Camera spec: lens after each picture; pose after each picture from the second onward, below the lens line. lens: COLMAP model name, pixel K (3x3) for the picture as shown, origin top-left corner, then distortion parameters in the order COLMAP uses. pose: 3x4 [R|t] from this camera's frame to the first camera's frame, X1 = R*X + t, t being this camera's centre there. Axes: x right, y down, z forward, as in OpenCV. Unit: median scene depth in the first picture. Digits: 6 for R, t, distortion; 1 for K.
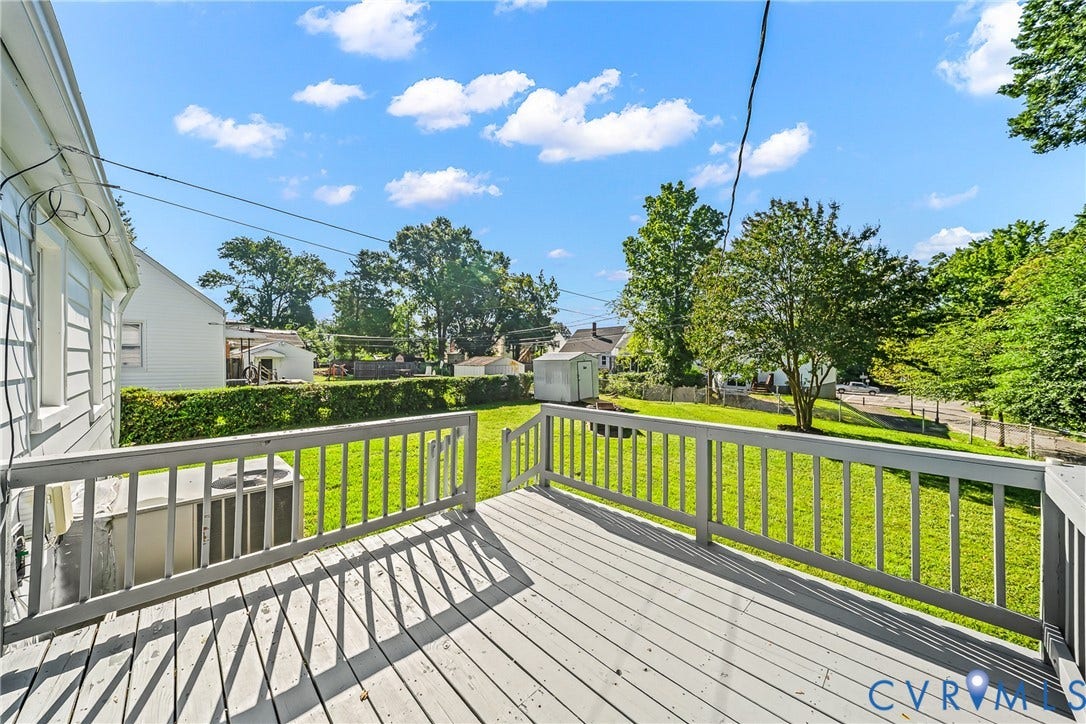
lens RADIAL K [[376.0, 0, 541.9], [0, 376.0, 352.5], [0, 0, 1]] dist [0.000222, -0.000019]
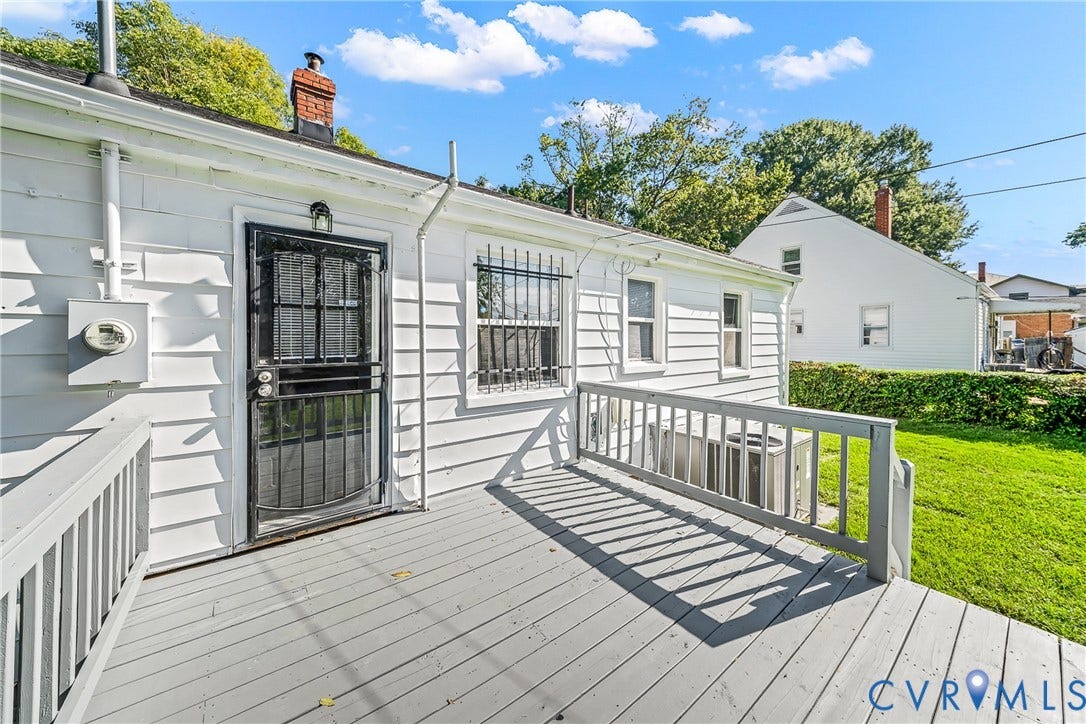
lens RADIAL K [[380.8, 0, 541.2], [0, 380.8, 336.8], [0, 0, 1]] dist [0.000540, 0.000003]
pose [[-0.122146, -0.007847, -0.992481, 0.499643], [0.018935, 0.999768, -0.010235, 0.015747], [0.992332, -0.020043, -0.121969, 0.520886]]
